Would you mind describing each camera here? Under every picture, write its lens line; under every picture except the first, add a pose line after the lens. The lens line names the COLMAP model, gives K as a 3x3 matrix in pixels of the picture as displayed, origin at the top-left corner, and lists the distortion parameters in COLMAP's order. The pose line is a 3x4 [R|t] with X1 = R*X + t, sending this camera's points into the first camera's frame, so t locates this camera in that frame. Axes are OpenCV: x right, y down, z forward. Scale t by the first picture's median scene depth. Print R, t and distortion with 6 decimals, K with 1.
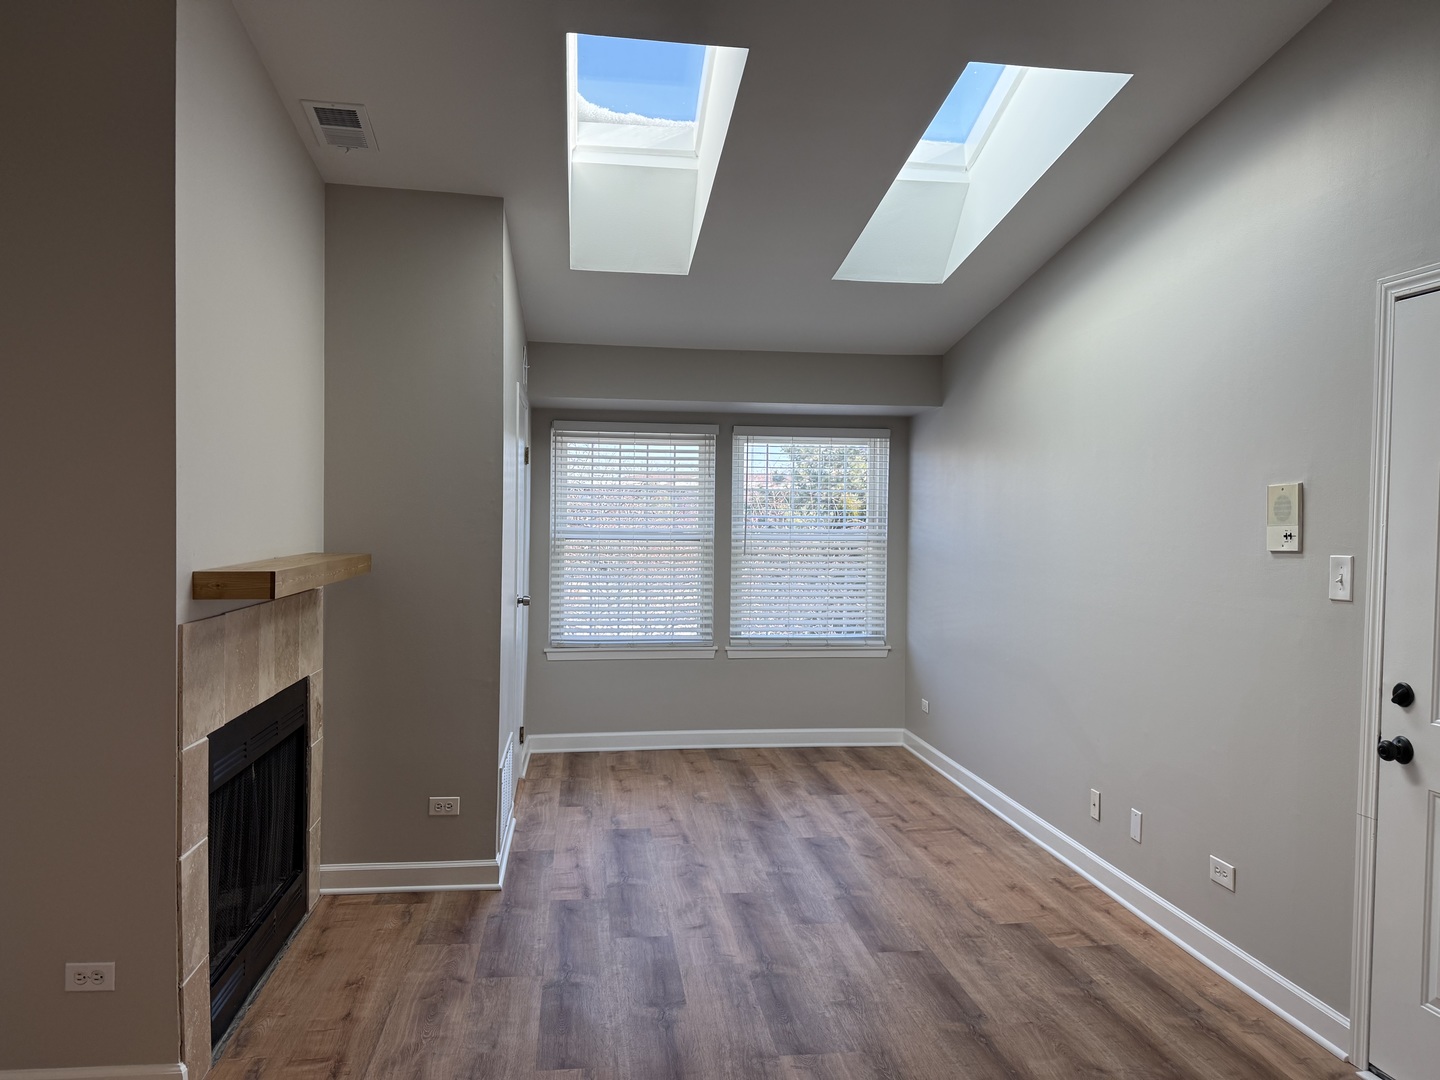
lens RADIAL K [[1028.6, 0, 726.6], [0, 1028.6, 544.8], [0, 0, 1]] dist [0.062361, -0.074267]
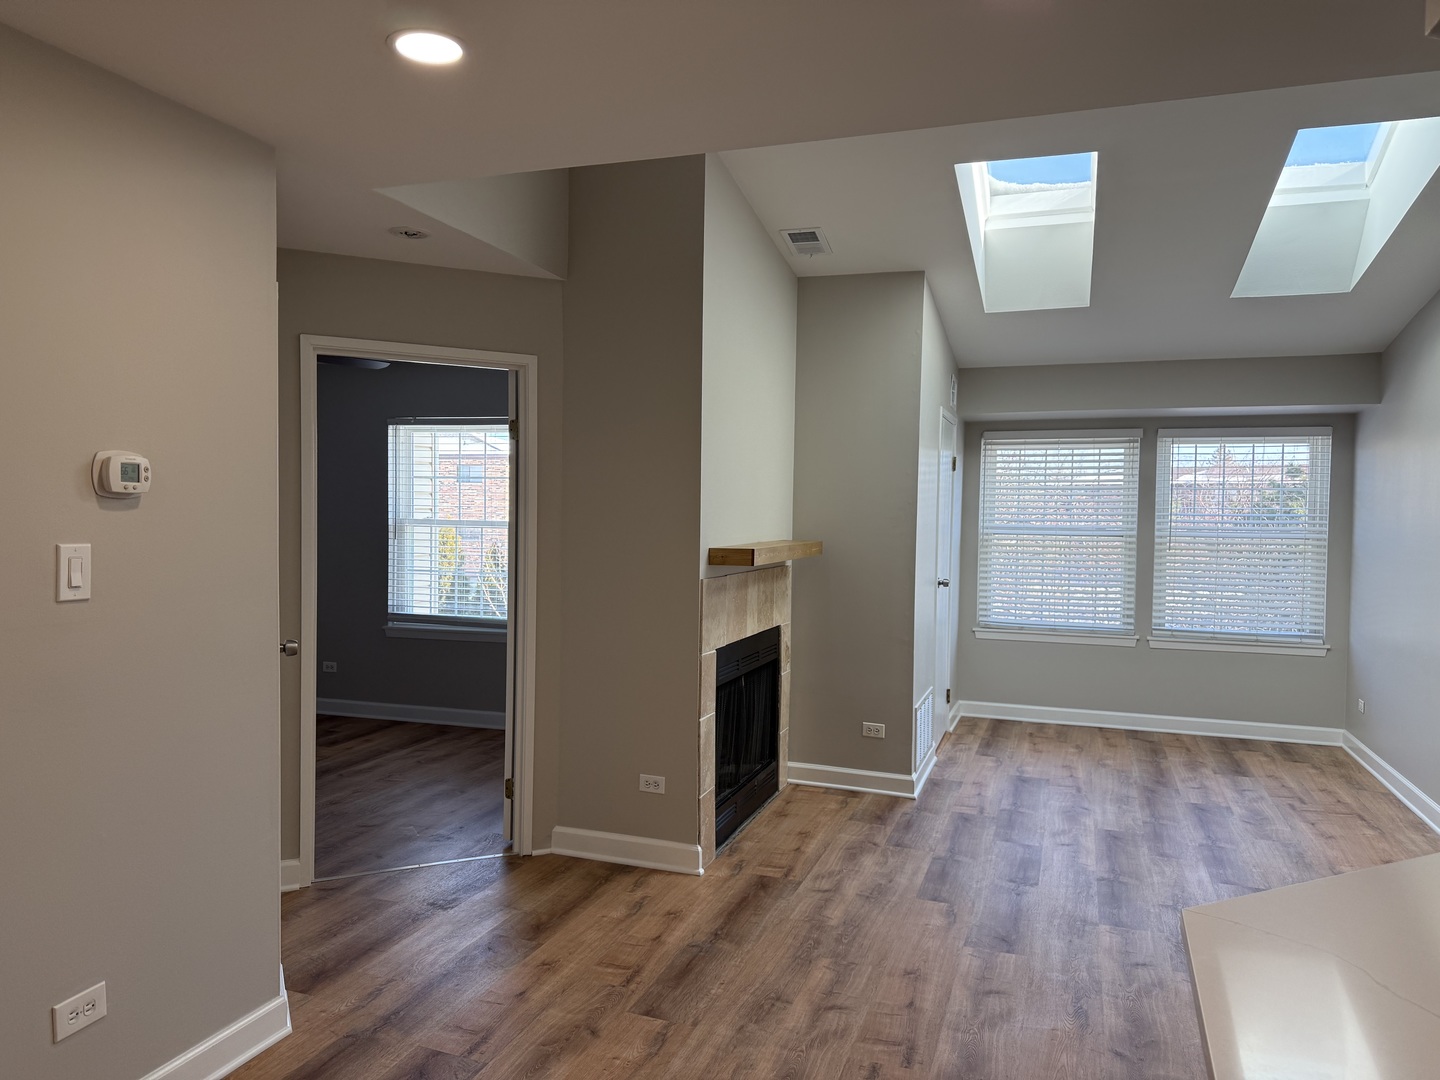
lens RADIAL K [[1028.6, 0, 713.2], [0, 1028.6, 546.7], [0, 0, 1]] dist [0.062361, -0.074267]
pose [[0.889104, 0.015774, -0.457434, 0.146839], [-0.014425, 0.999875, 0.006442, 0.008963], [0.457478, 0.000871, 0.889220, -0.275224]]
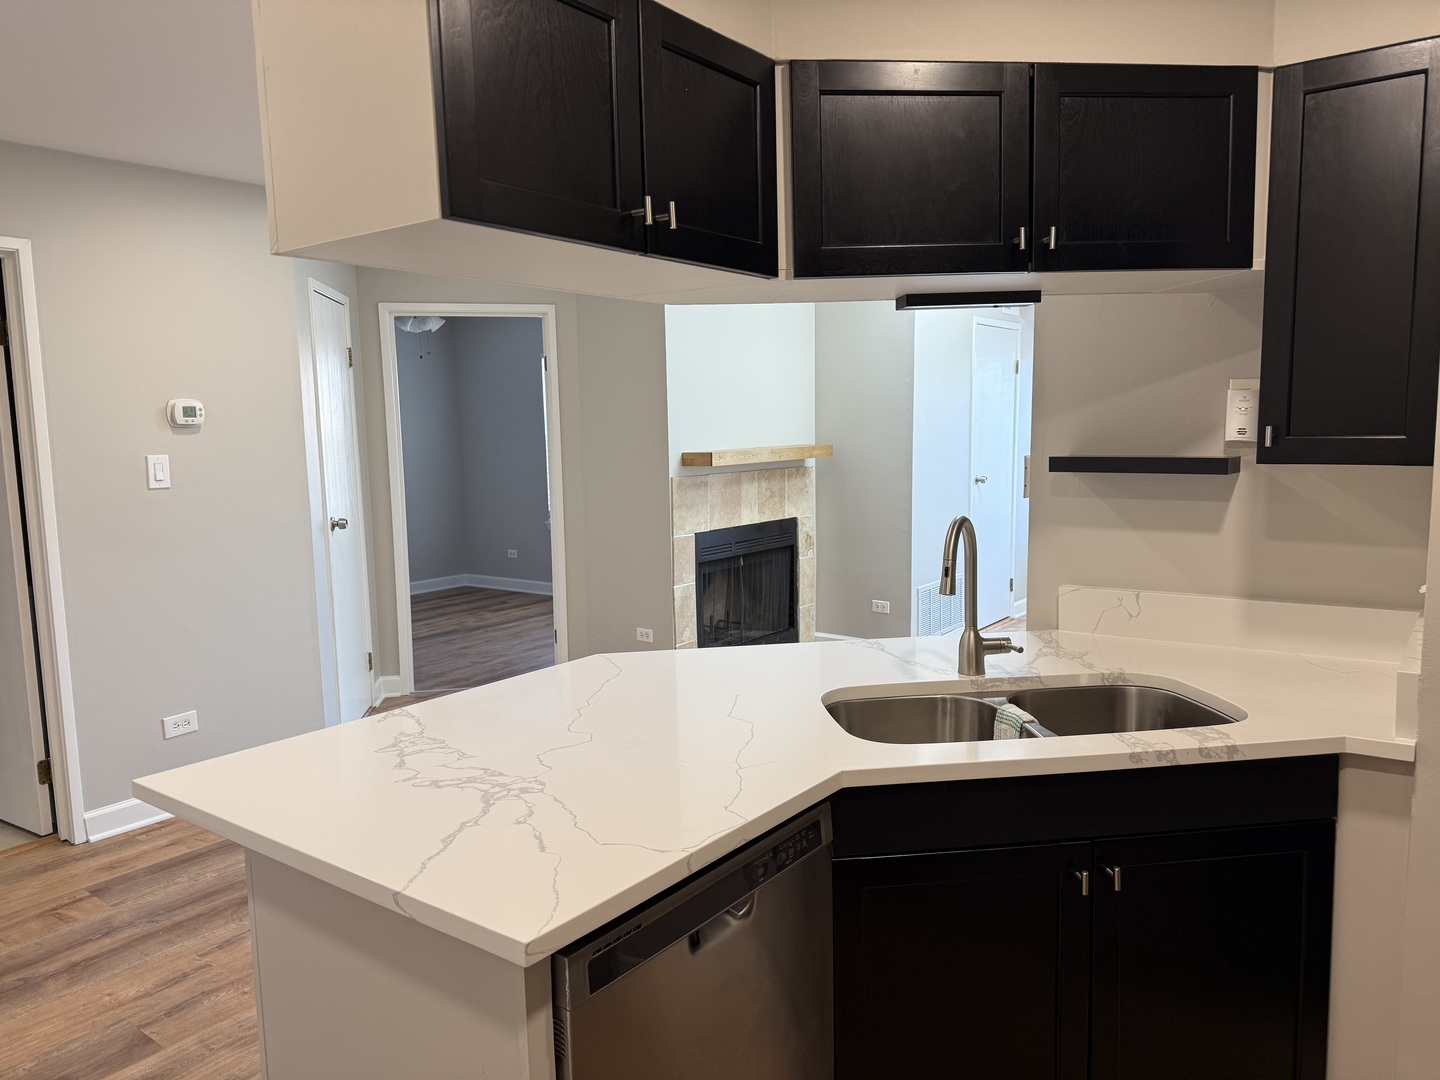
lens RADIAL K [[1028.6, 0, 723.9], [0, 1028.6, 553.7], [0, 0, 1]] dist [0.062361, -0.074267]
pose [[0.717976, 0.064447, -0.693078, 0.616957], [0.007816, 0.994895, 0.100609, 0.013515], [0.696024, -0.077652, 0.713807, -0.262781]]
